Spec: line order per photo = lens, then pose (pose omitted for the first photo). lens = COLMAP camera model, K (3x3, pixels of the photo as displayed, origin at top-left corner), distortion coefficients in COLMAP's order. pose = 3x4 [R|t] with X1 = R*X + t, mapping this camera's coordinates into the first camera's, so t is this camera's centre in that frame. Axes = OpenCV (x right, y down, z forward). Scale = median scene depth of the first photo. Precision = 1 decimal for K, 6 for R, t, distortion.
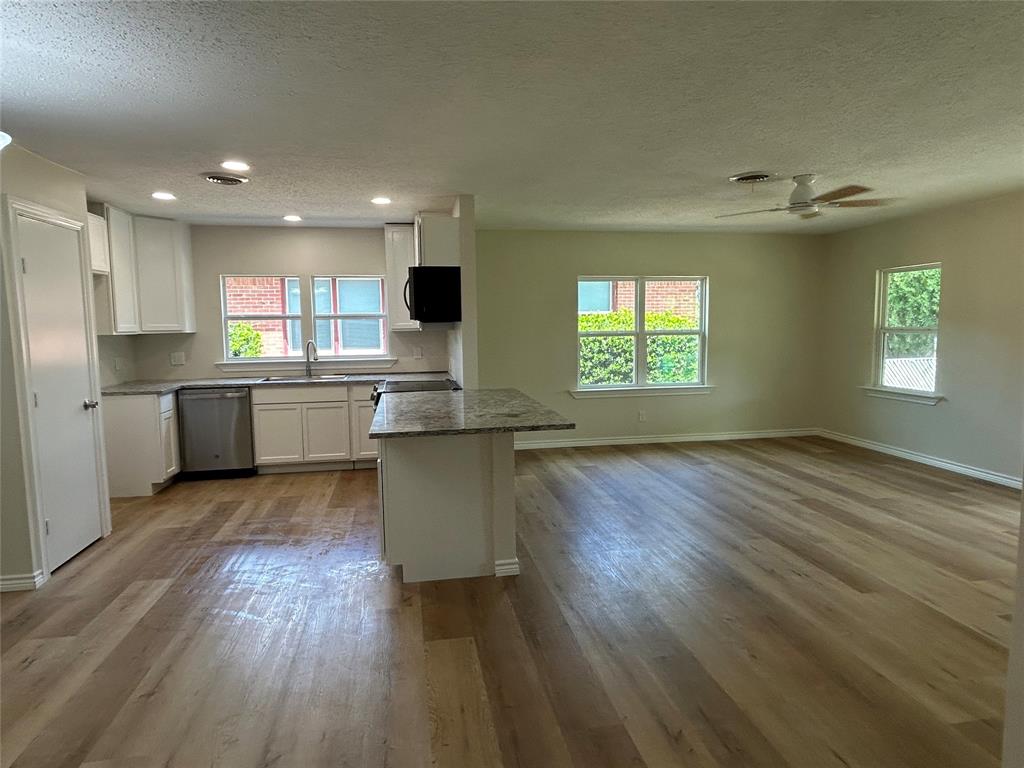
lens RADIAL K [[587.1, 0, 505.0], [0, 587.1, 381.5], [0, 0, 1]] dist [-0.004204, -0.000356]
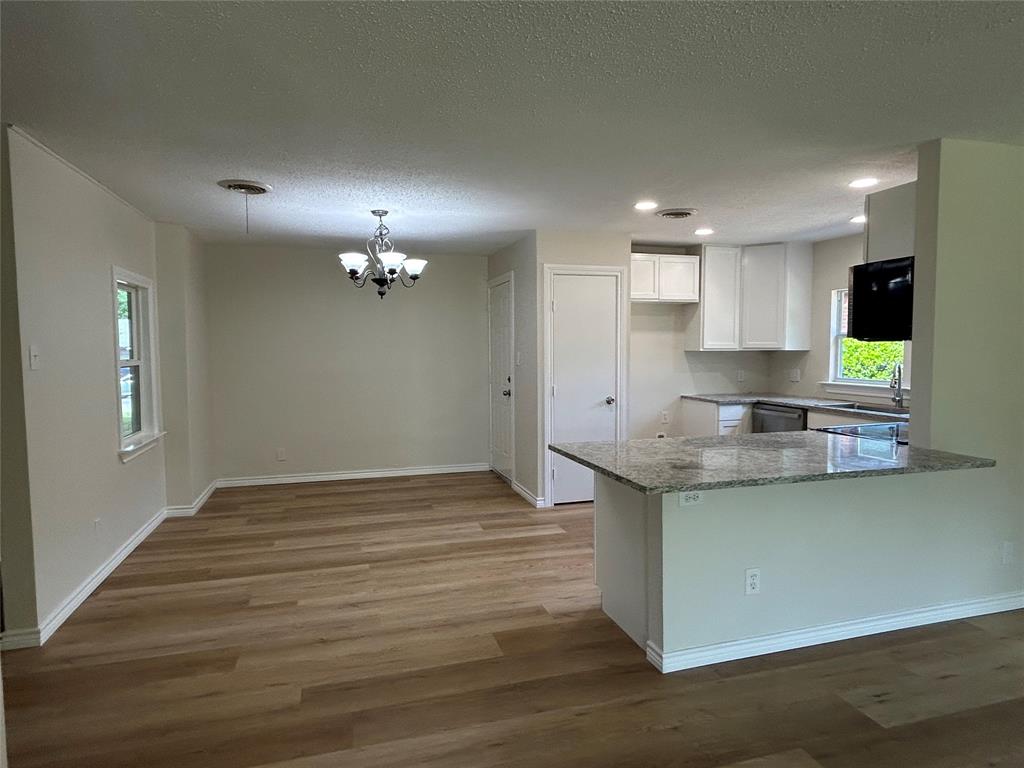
lens RADIAL K [[589.1, 0, 510.1], [0, 589.1, 384.2], [0, 0, 1]] dist [-0.001136, -0.001184]
pose [[0.116247, 0.075336, -0.990359, 0.467765], [-0.096903, 0.993222, 0.064180, -0.047203], [0.988482, 0.088508, 0.122760, 0.433985]]
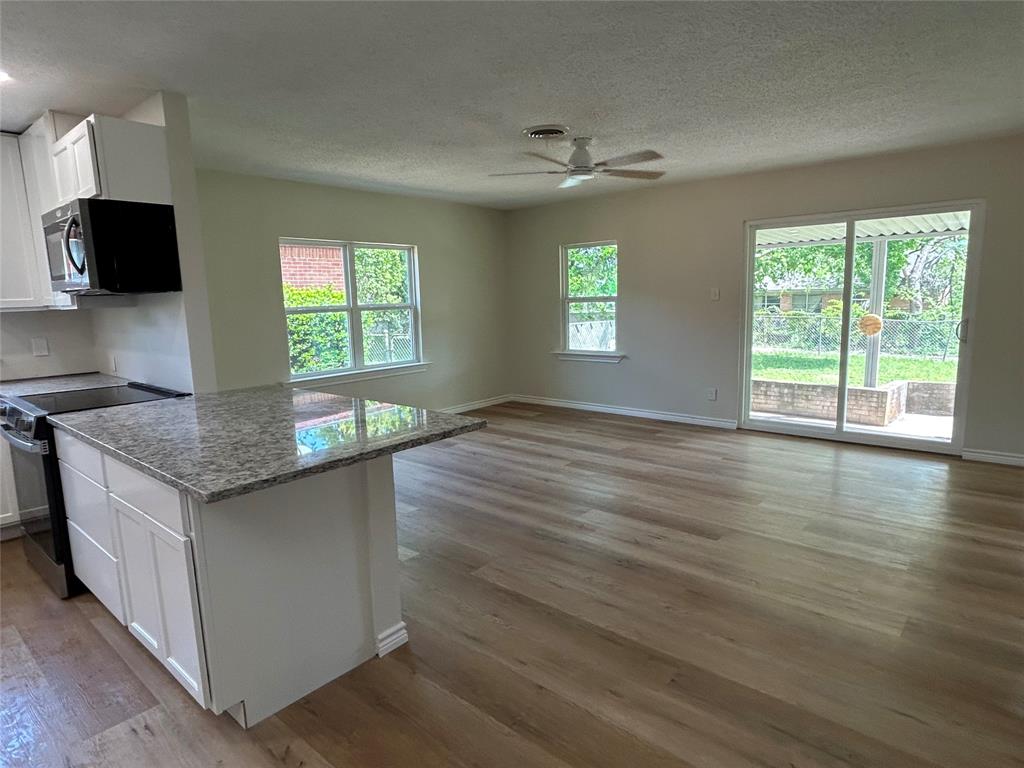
lens RADIAL K [[589.1, 0, 510.1], [0, 589.1, 384.2], [0, 0, 1]] dist [-0.001136, -0.001184]
pose [[0.777691, -0.102735, 0.620195, -0.185811], [0.079611, 0.994708, 0.064946, -0.011547], [-0.623585, -0.001133, 0.781755, 0.232129]]
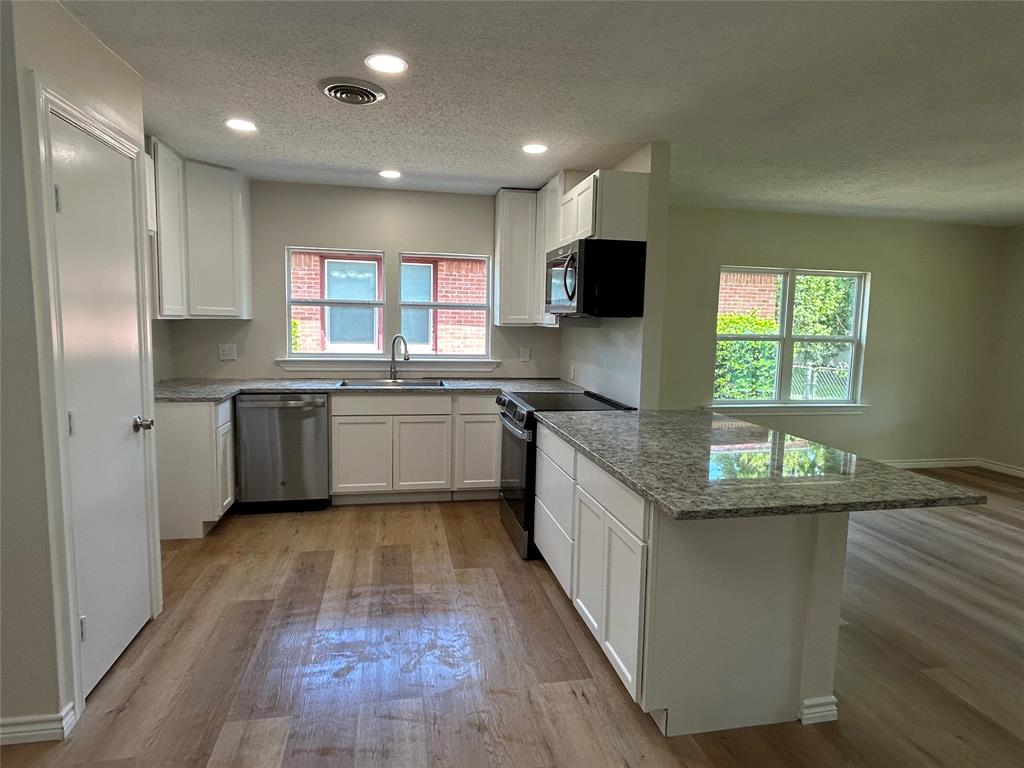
lens RADIAL K [[589.1, 0, 510.1], [0, 589.1, 384.2], [0, 0, 1]] dist [-0.001136, -0.001184]
pose [[0.999295, 0.031857, 0.019852, -0.225316], [-0.032069, 0.999431, 0.010434, -0.018959], [-0.019509, -0.011064, 0.999748, 0.239637]]
